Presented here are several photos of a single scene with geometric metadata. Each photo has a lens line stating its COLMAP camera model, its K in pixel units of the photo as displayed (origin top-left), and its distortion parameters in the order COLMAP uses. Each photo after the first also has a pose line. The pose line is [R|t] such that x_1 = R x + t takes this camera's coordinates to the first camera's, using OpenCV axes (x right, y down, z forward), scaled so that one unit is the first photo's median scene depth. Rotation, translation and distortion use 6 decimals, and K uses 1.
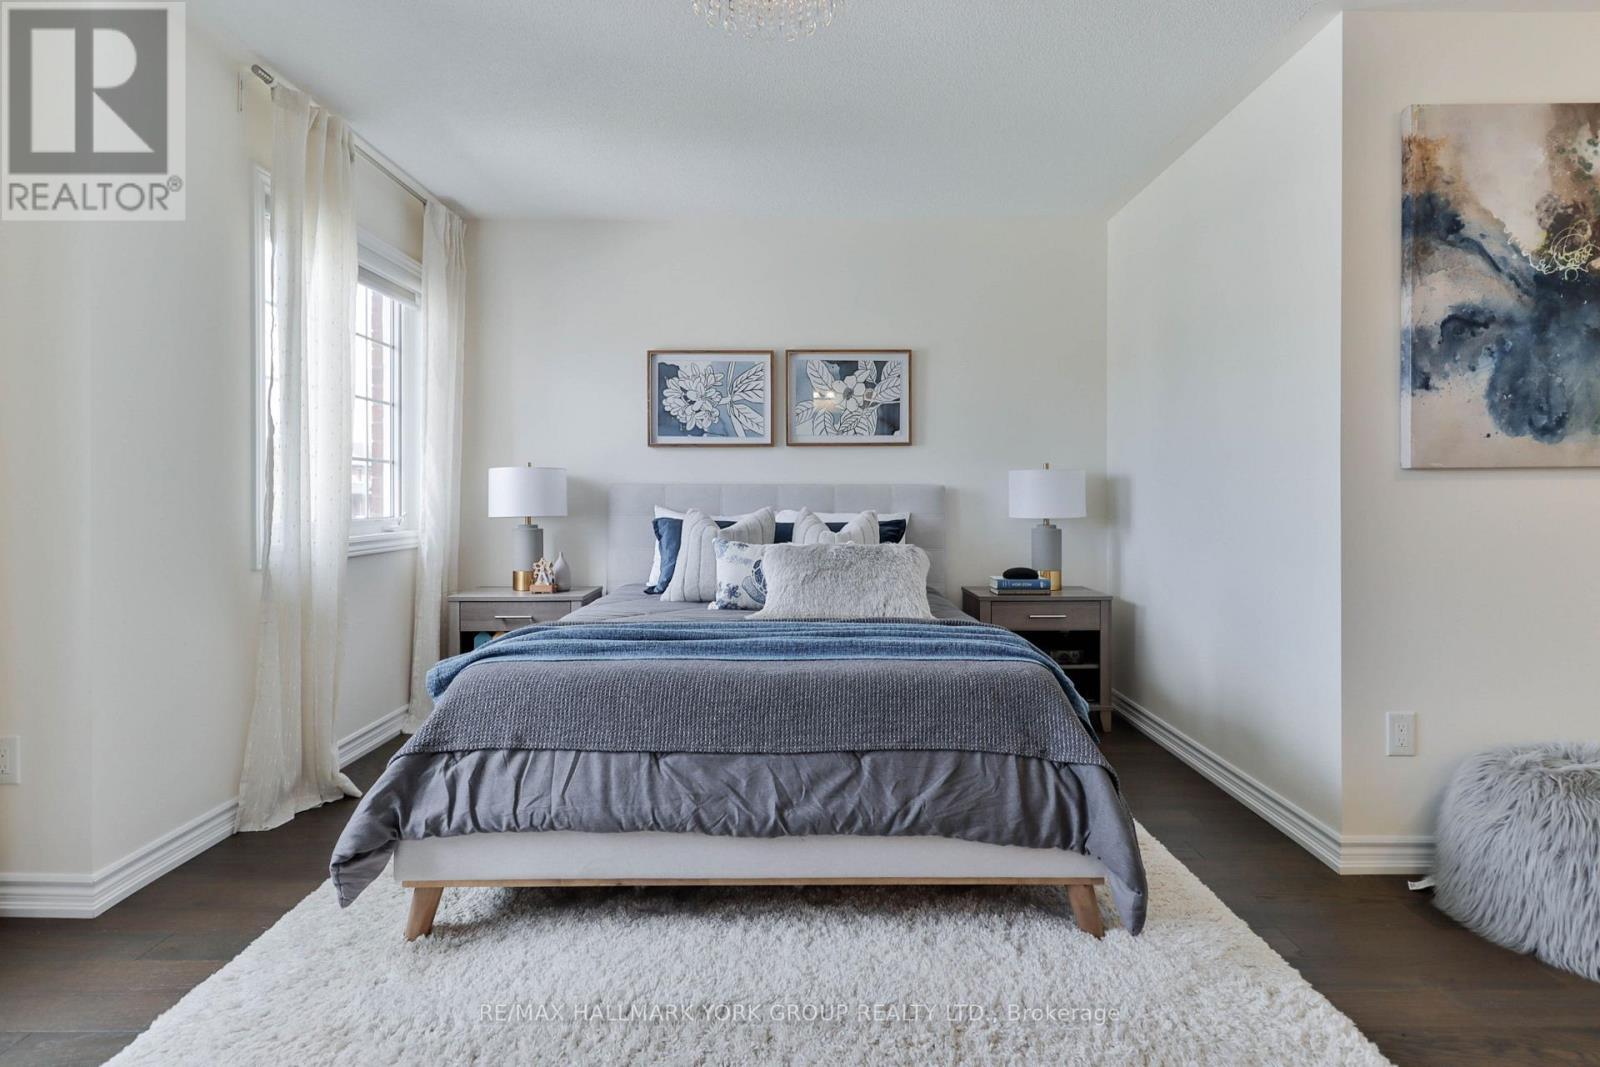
lens RADIAL K [[809.7, 0, 793.5], [0, 809.7, 491.0], [0, 0, 1]] dist [0.005773, -0.000652]
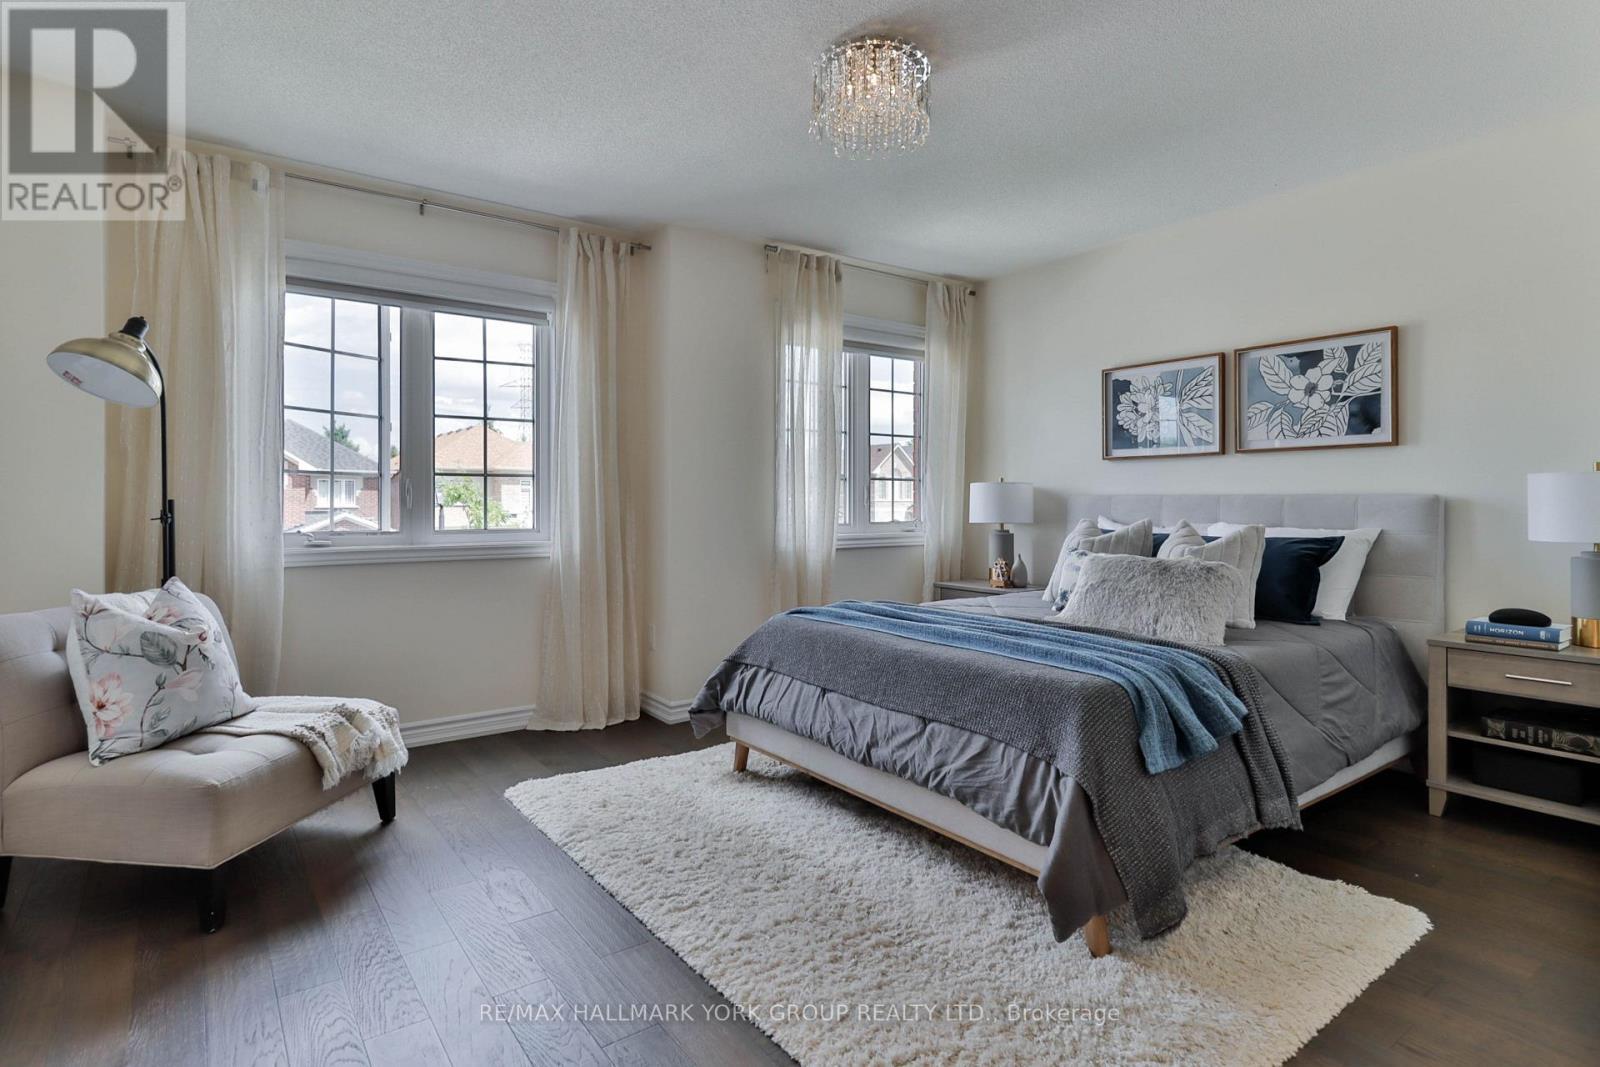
lens RADIAL K [[809.7, 0, 821.4], [0, 809.7, 500.3], [0, 0, 1]] dist [0.005773, -0.000652]
pose [[0.605350, -0.000201, -0.795959, 0.443145], [0.003316, 0.999992, 0.002270, -0.005642], [0.795952, -0.004014, 0.605346, 0.061354]]
